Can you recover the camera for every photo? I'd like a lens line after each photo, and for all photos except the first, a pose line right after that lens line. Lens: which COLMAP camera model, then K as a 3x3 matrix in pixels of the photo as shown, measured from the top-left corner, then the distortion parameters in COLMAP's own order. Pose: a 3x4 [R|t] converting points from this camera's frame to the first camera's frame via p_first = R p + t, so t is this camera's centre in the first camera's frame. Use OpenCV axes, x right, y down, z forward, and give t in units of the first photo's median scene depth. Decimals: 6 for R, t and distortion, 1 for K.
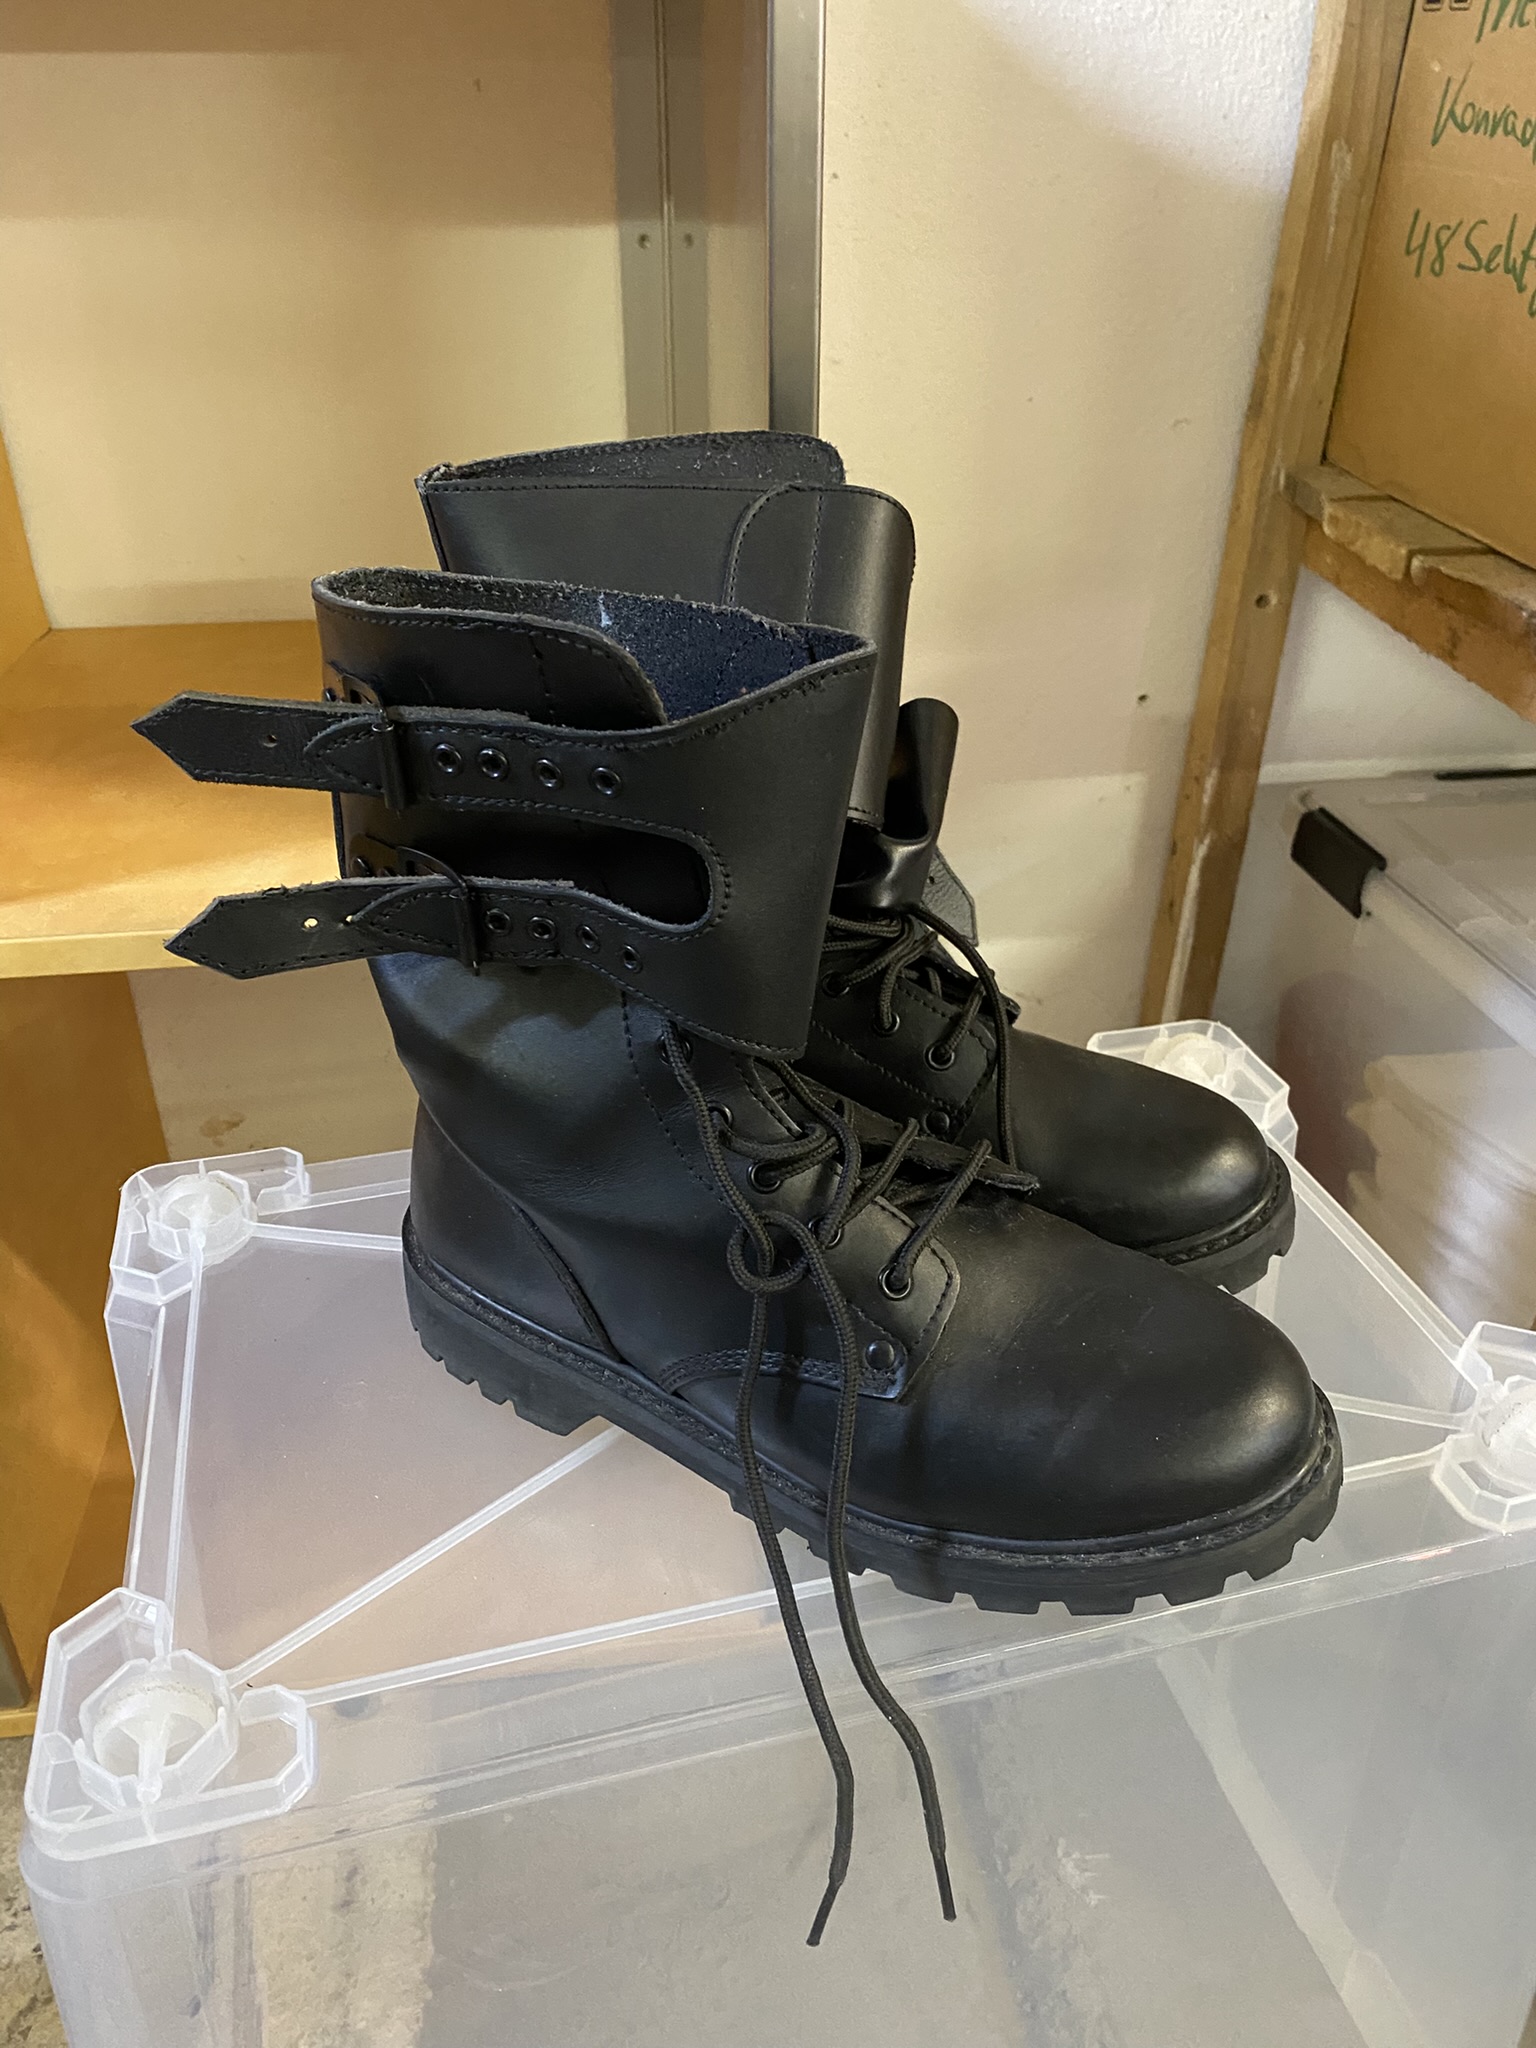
lens RADIAL K [[1552.0, 0, 764.8], [0, 1552.0, 1012.7], [0, 0, 1]] dist [-0.003201, -0.000198]
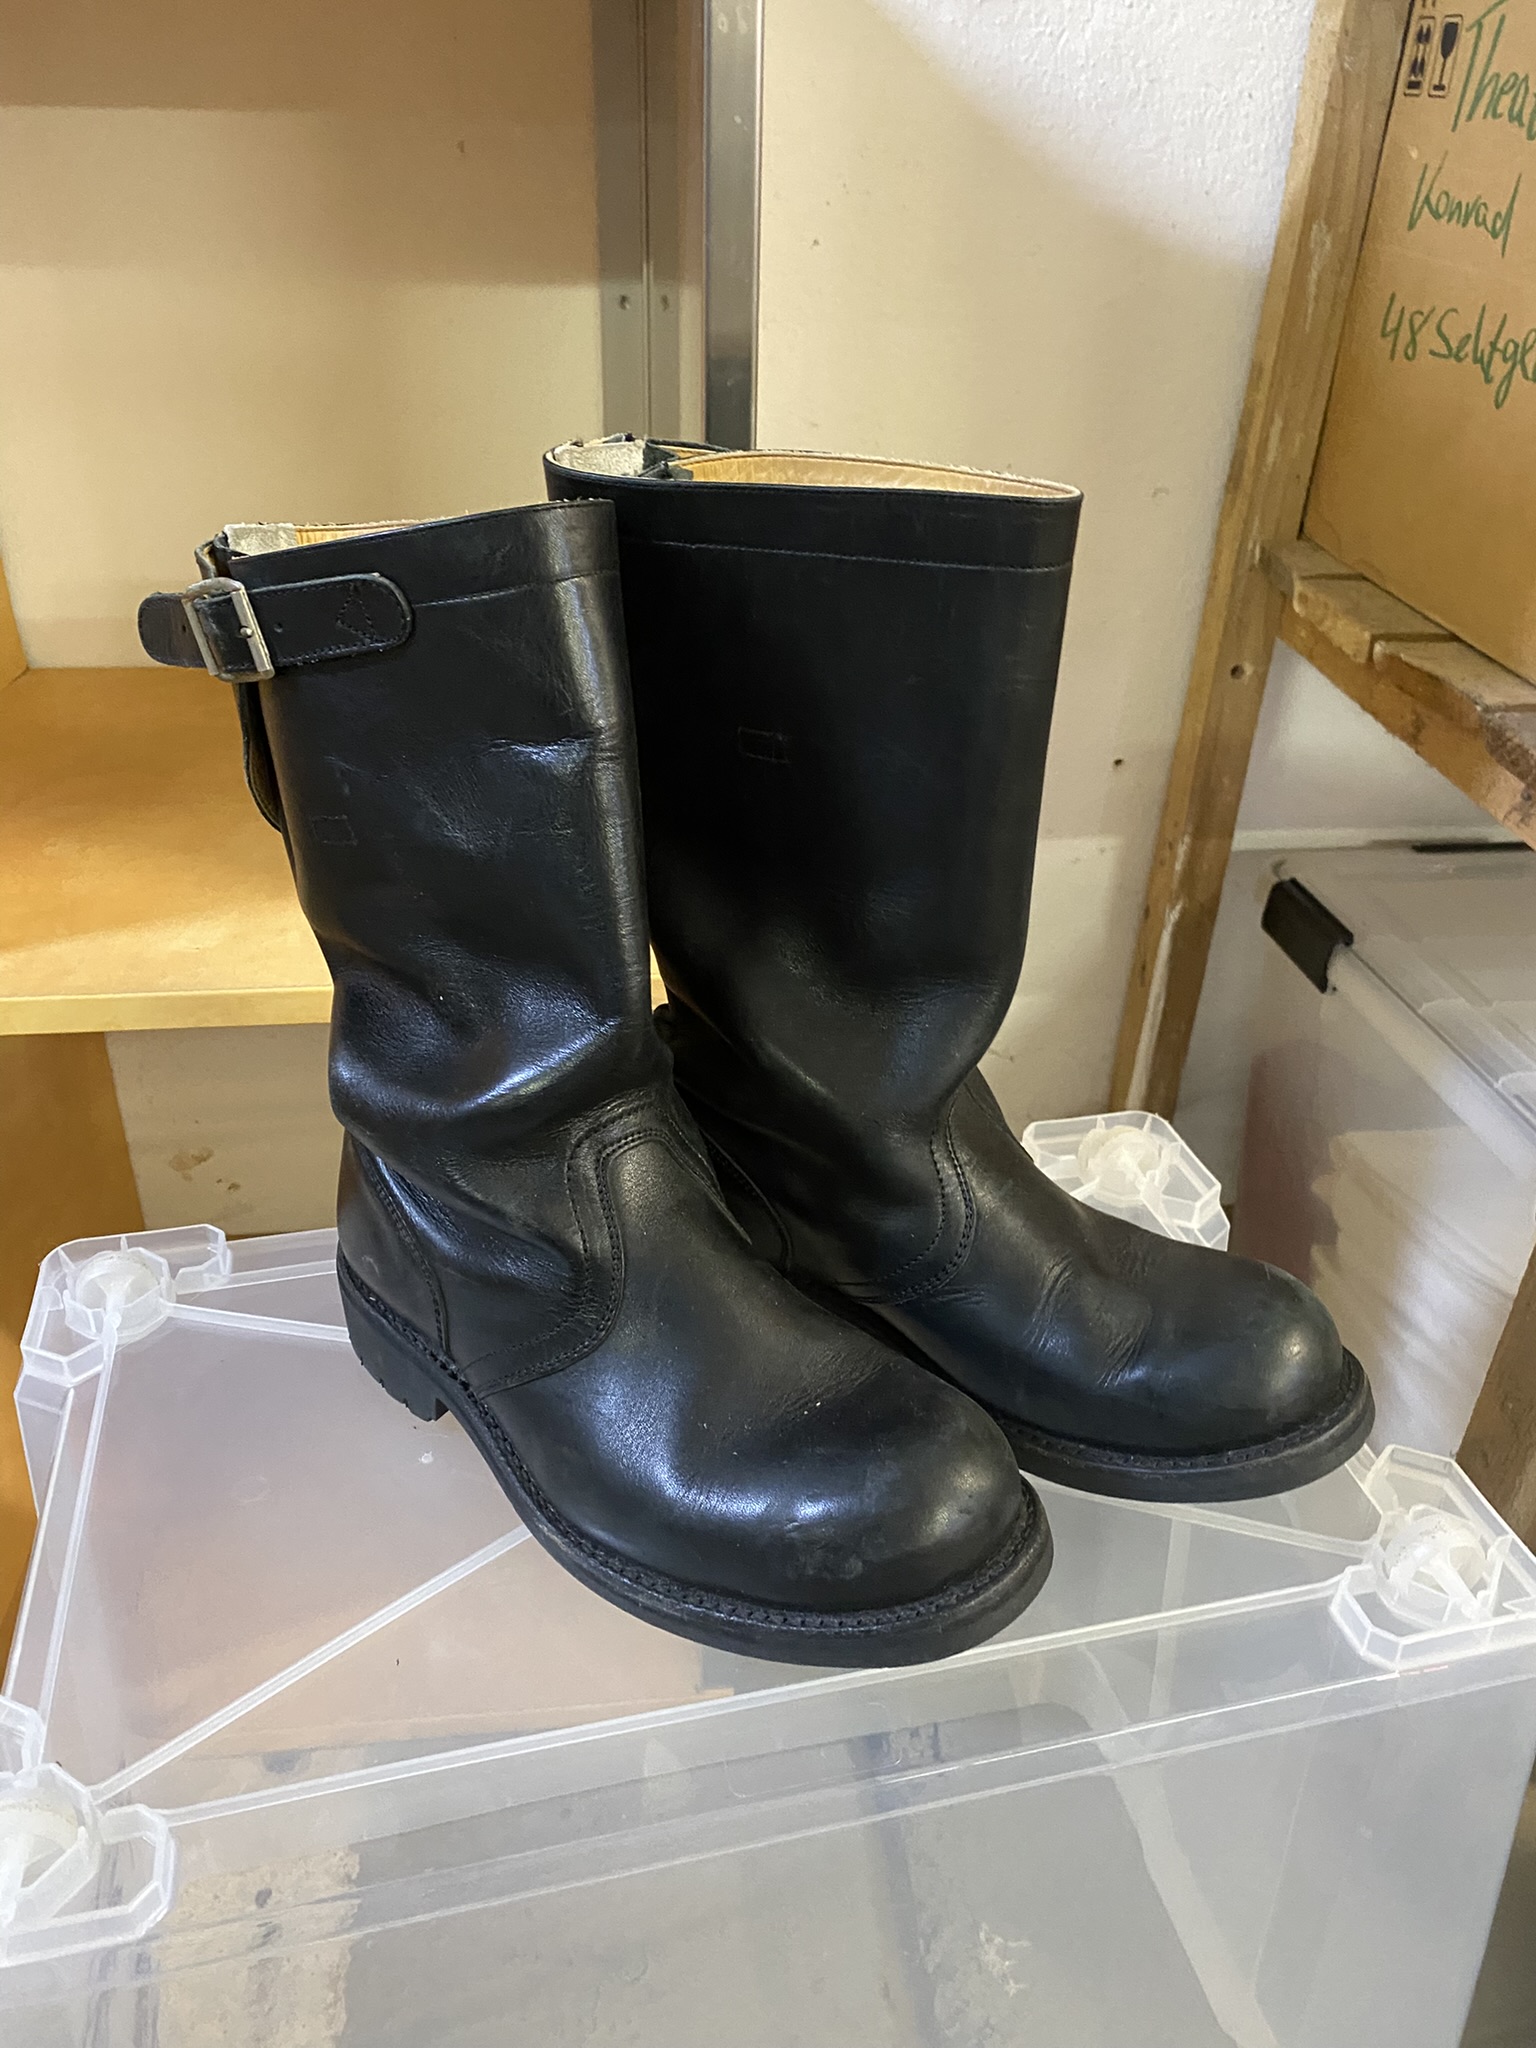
lens RADIAL K [[1549.7, 0, 775.1], [0, 1549.7, 1016.2], [0, 0, 1]] dist [0.006670, -0.010633]
pose [[0.999638, 0.026889, 0.000833, 0.031438], [-0.026881, 0.999599, -0.008850, -0.029662], [-0.001071, 0.008824, 0.999960, 0.000853]]
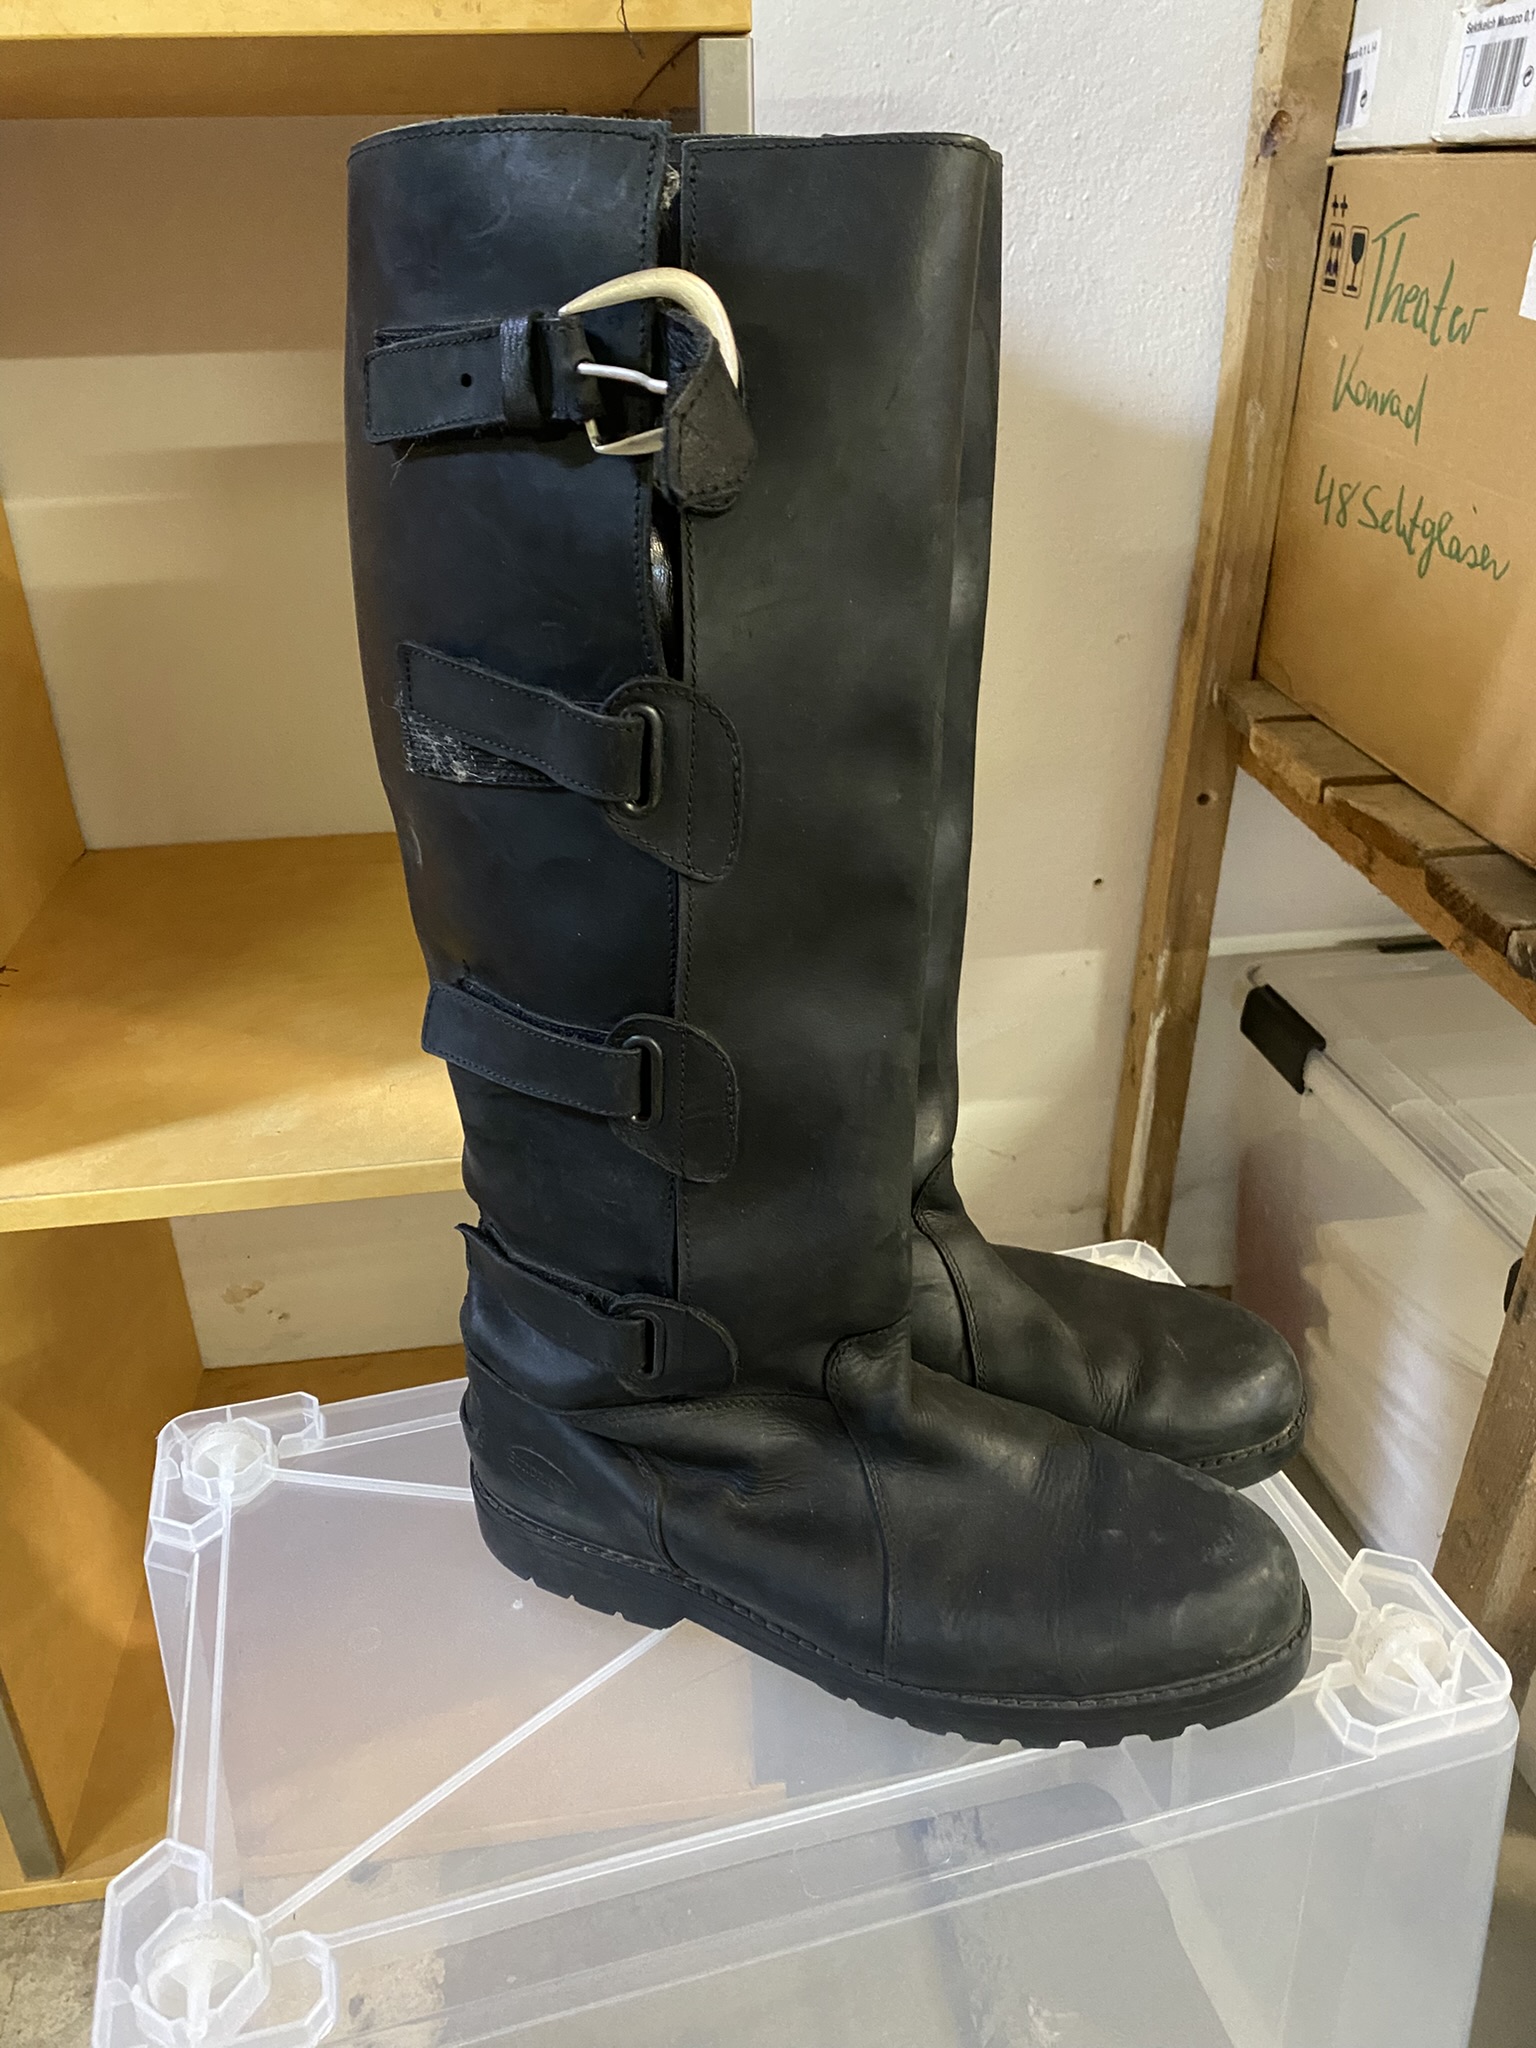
lens RADIAL K [[1547.9, 0, 772.0], [0, 1547.9, 1014.7], [0, 0, 1]] dist [-0.004697, -0.002209]
pose [[0.999823, -0.018761, 0.001020, 0.019043], [0.018789, 0.998556, -0.050330, -0.075635], [-0.000074, 0.050340, 0.998732, -0.076268]]
